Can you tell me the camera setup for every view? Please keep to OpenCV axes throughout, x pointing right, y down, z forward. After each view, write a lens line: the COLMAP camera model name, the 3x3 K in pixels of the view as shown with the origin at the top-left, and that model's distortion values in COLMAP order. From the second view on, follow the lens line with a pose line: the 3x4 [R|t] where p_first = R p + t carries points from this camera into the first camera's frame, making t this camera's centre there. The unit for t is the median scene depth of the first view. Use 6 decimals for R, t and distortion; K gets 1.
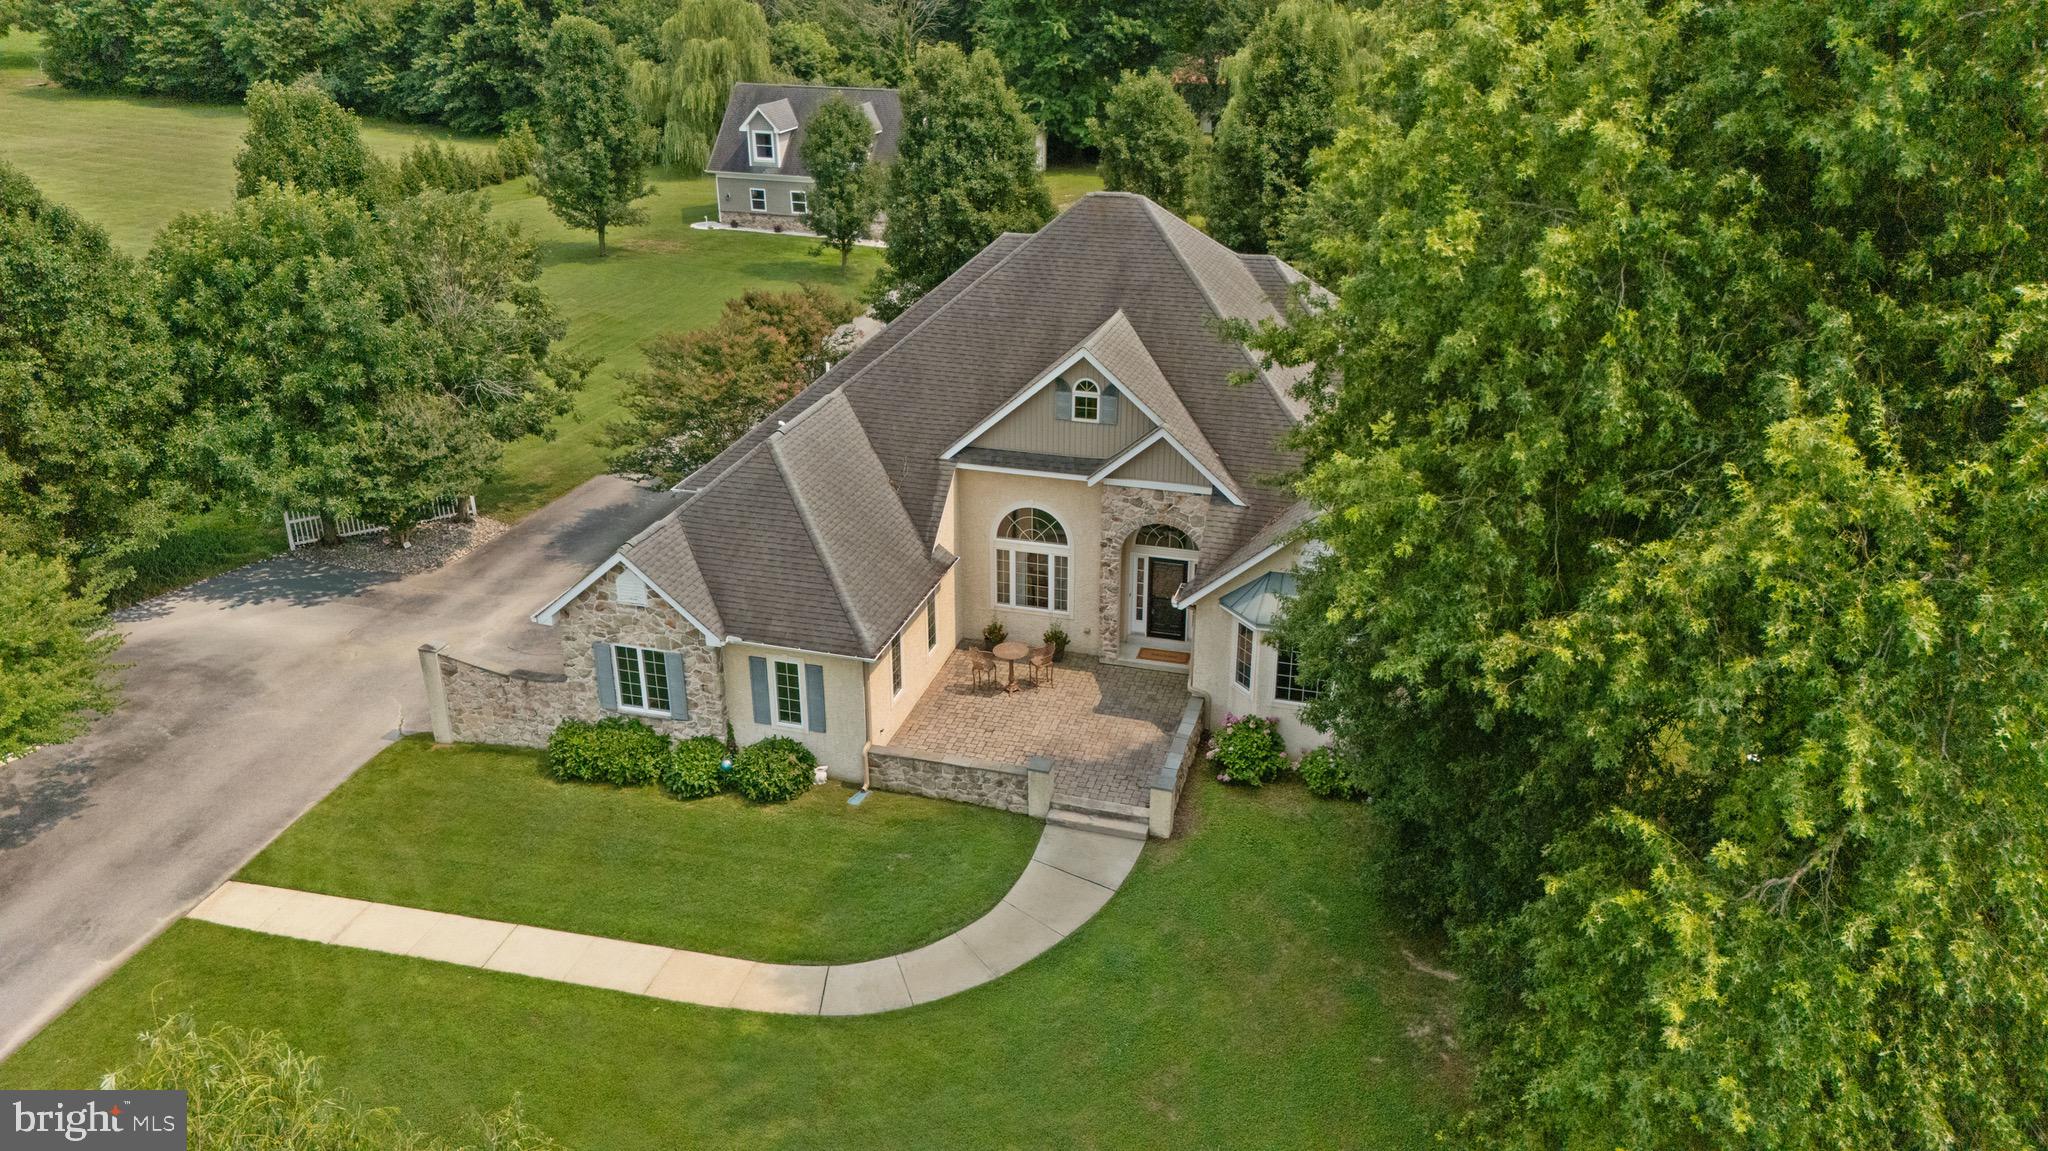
lens RADIAL K [[1517.3, 0, 1025.2], [0, 1517.3, 572.2], [0, 0, 1]] dist [0.070015, -0.068833]
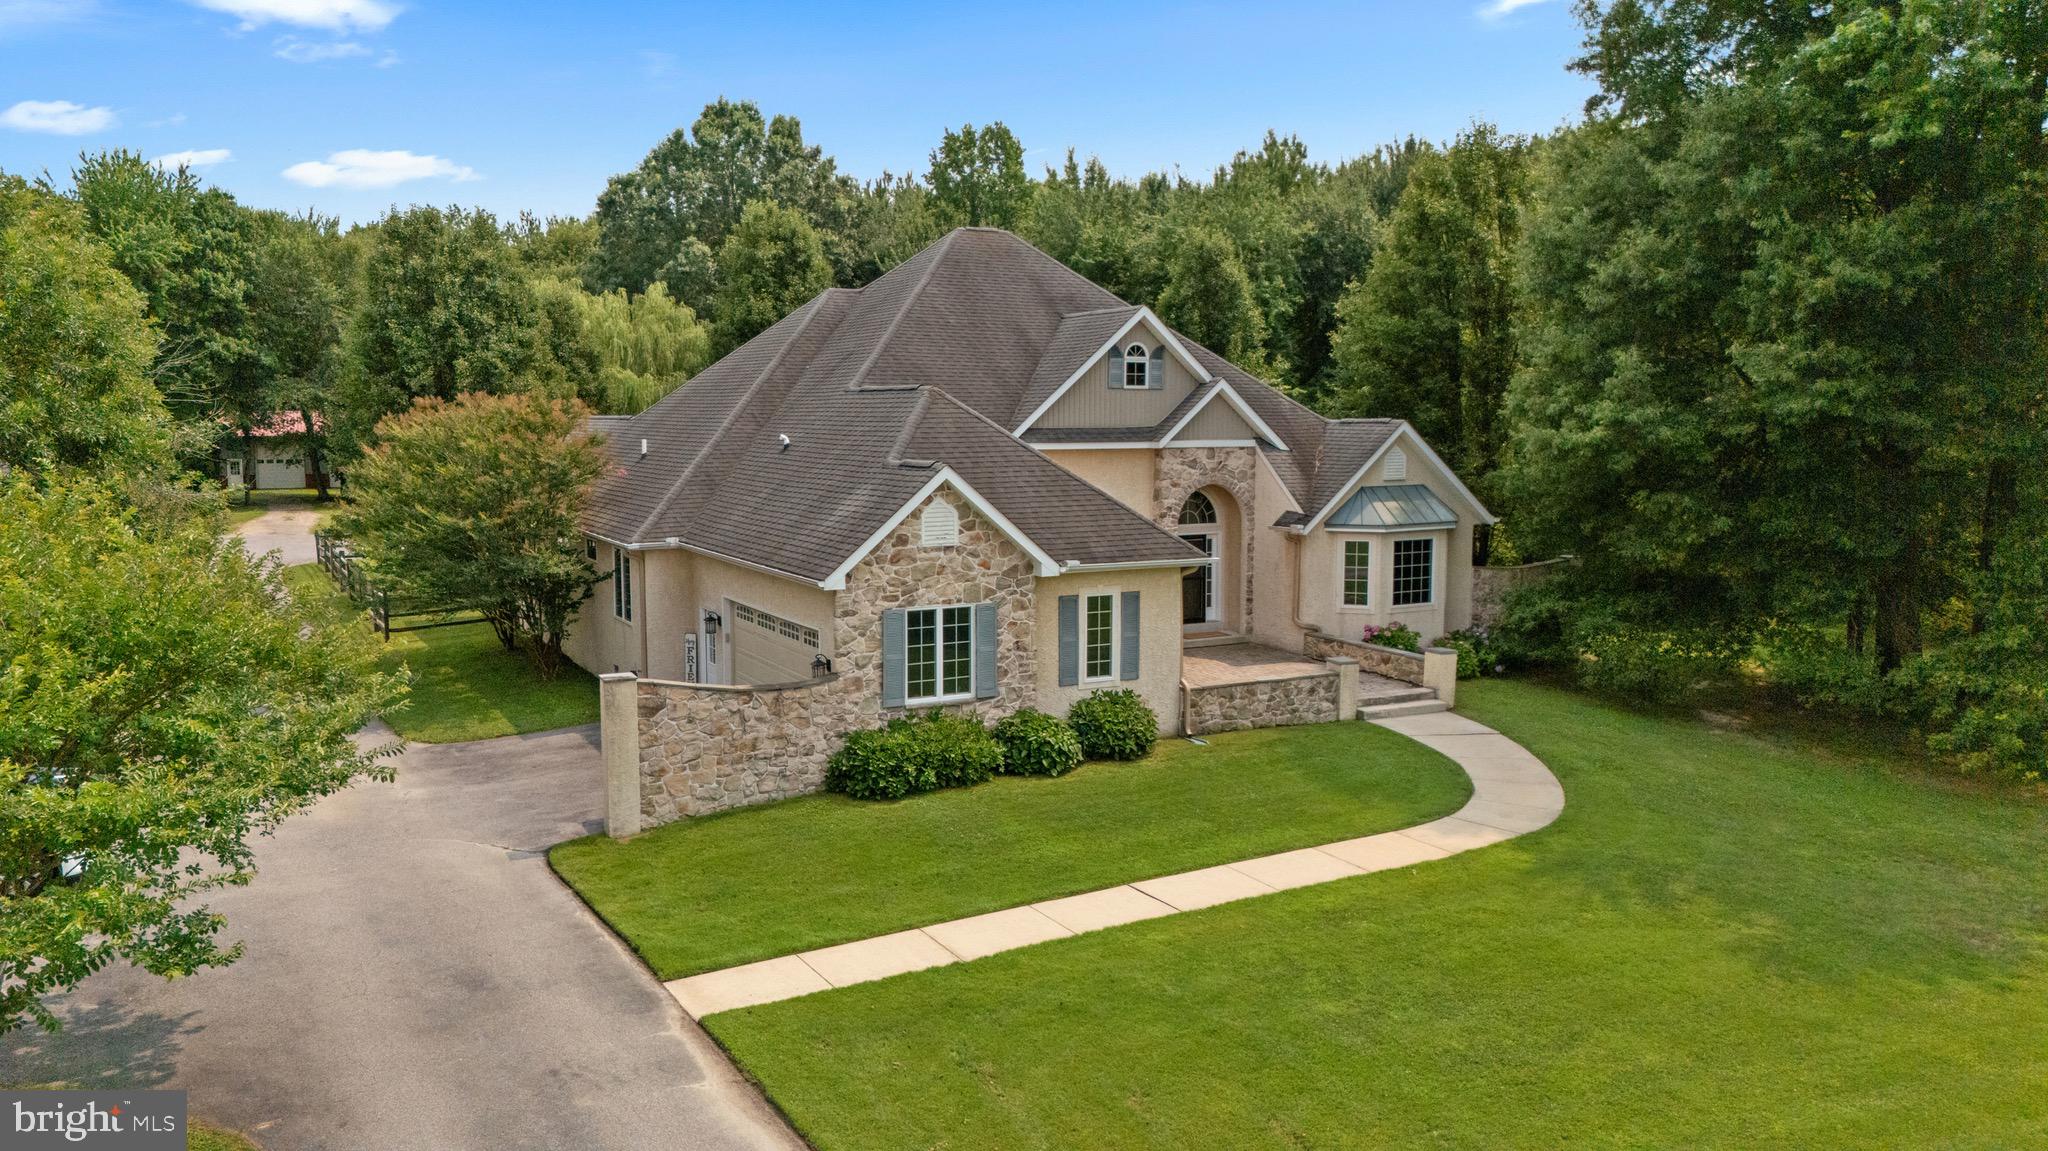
lens RADIAL K [[1517.3, 0, 1029.1], [0, 1517.3, 572.1], [0, 0, 1]] dist [0.070015, -0.068833]
pose [[0.707982, -0.074476, 0.702292, -0.711305], [0.282534, 0.941248, -0.185007, 0.175790], [-0.647252, 0.329403, 0.687429, 0.409171]]
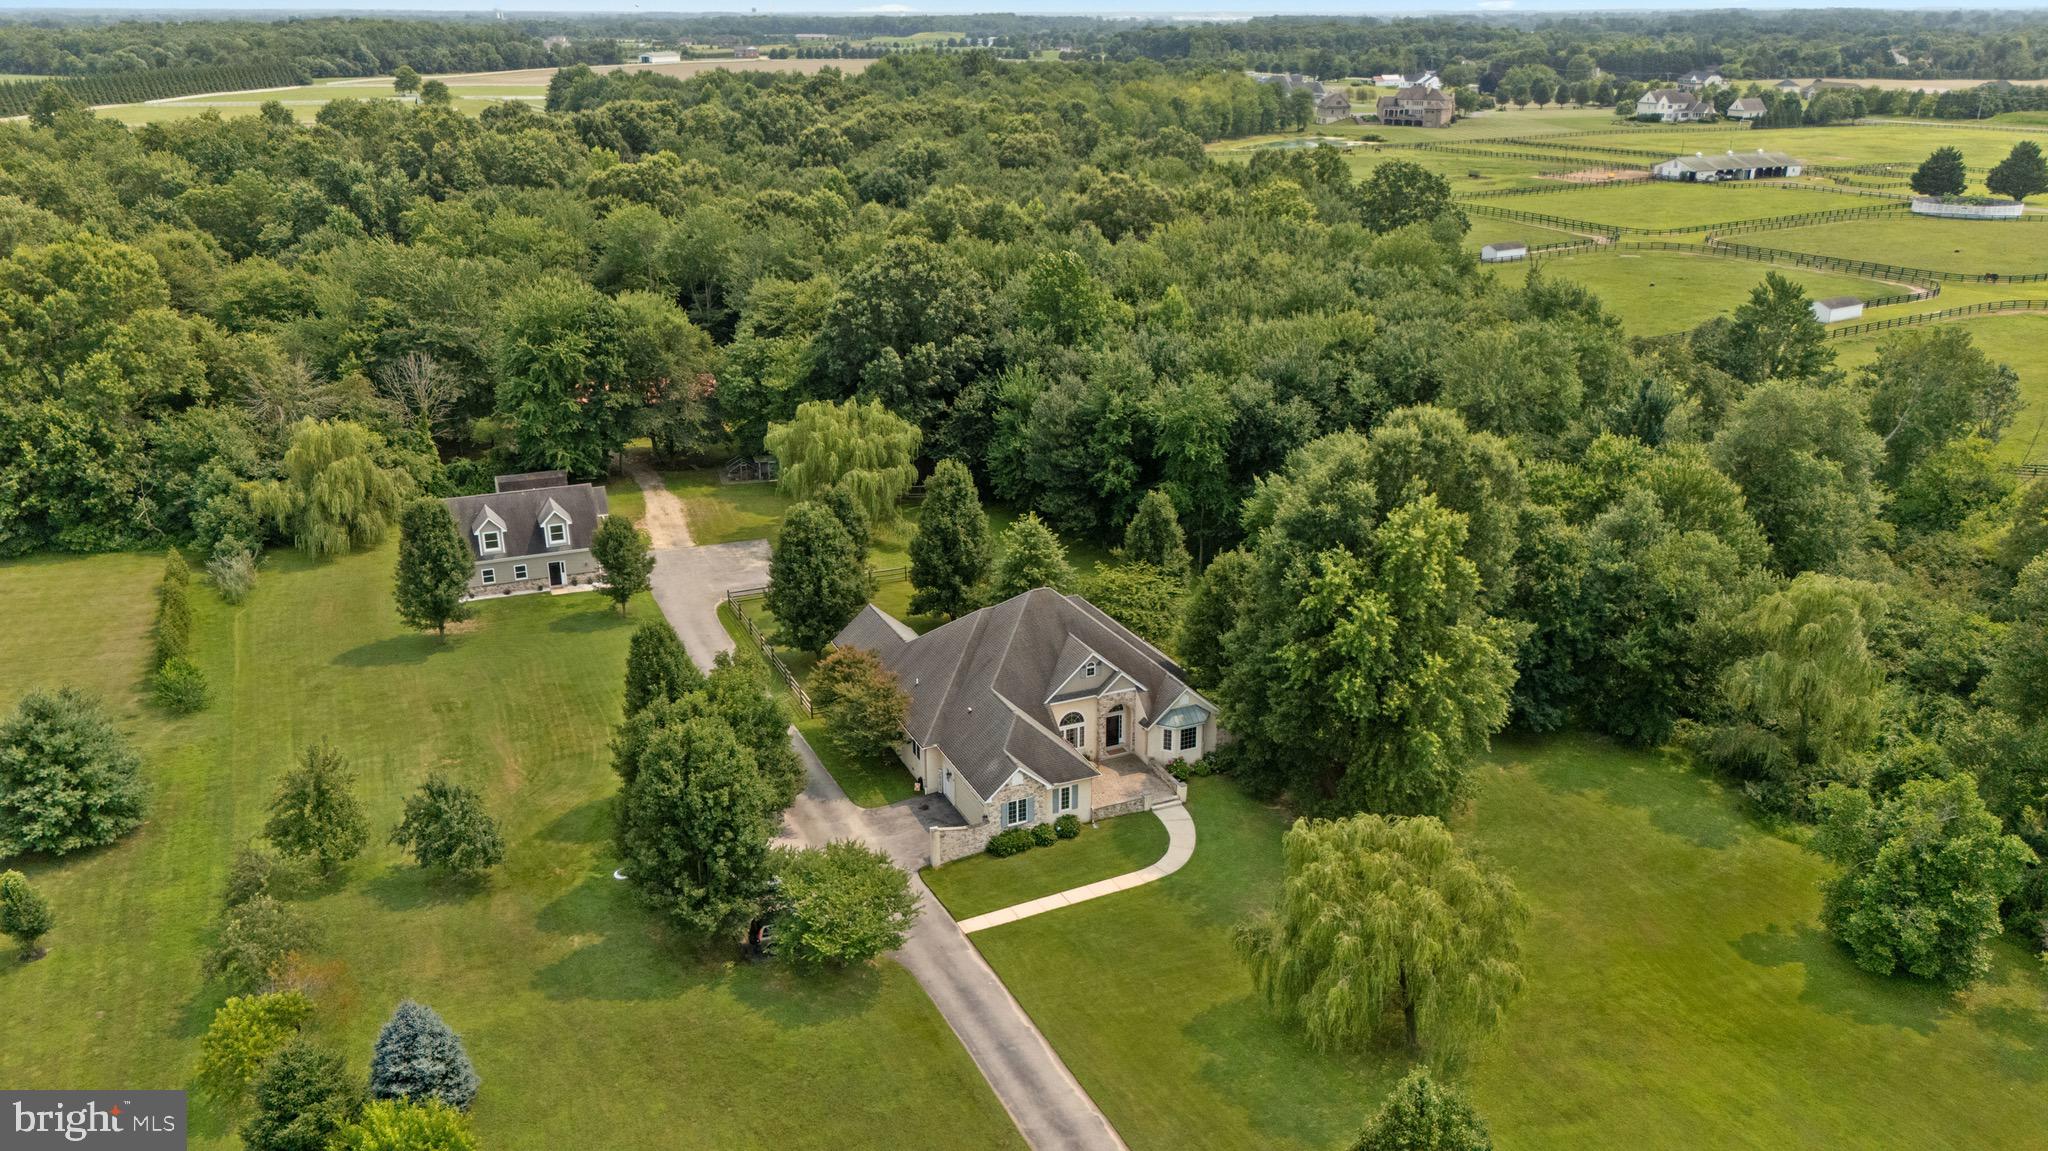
lens RADIAL K [[1517.3, 0, 1036.8], [0, 1517.3, 563.9], [0, 0, 1]] dist [0.070015, -0.068833]
pose [[0.756762, -0.220832, 0.615259, -1.709982], [0.260662, 0.965086, 0.025782, -0.398365], [-0.599472, 0.140864, 0.787903, -1.169928]]
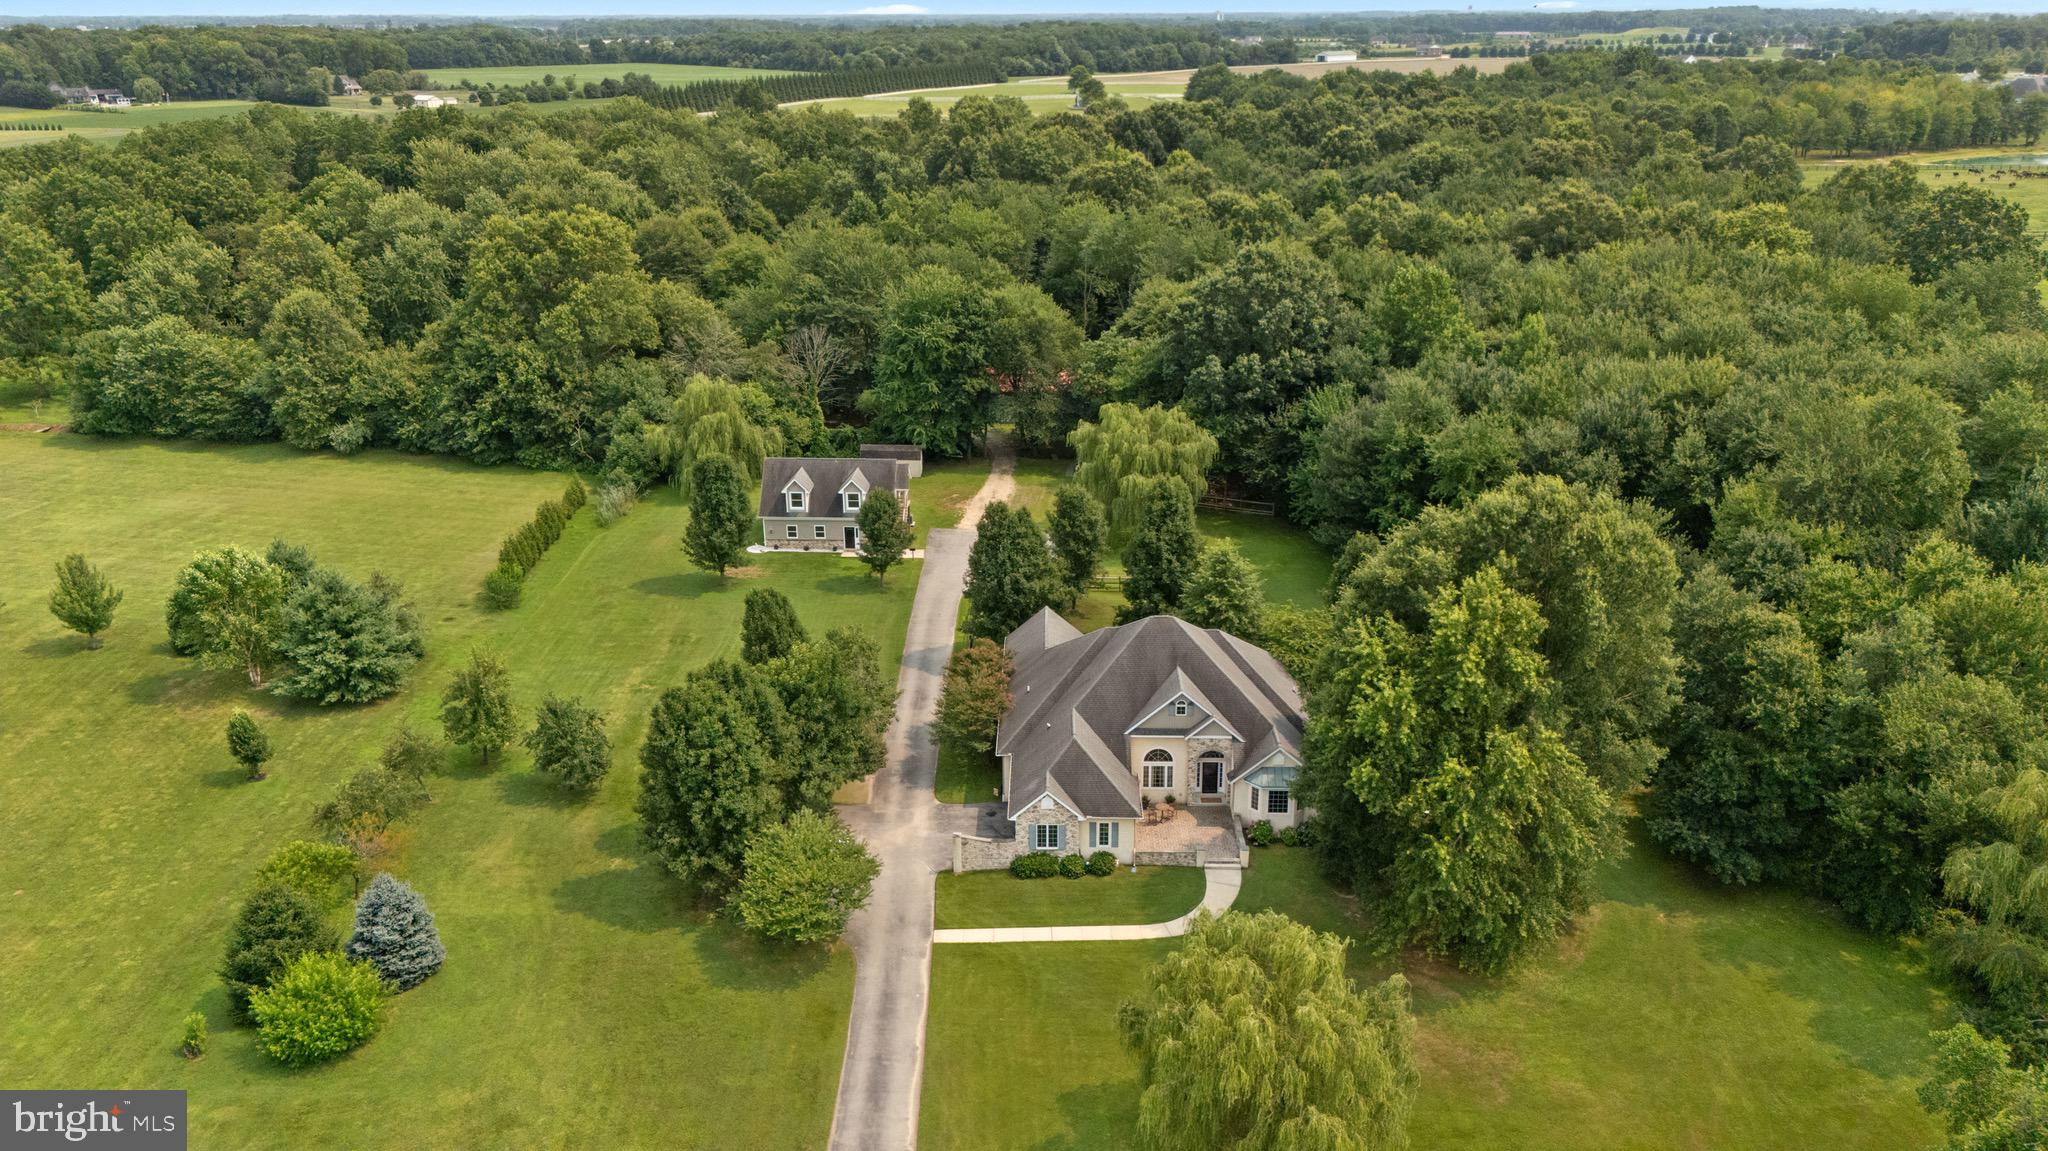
lens RADIAL K [[1517.3, 0, 1031.3], [0, 1517.3, 567.2], [0, 0, 1]] dist [0.070015, -0.068833]
pose [[0.963526, -0.094269, 0.250463, -0.852243], [0.110123, 0.992658, -0.050026, -0.253263], [-0.243909, 0.075783, 0.966833, -1.516937]]
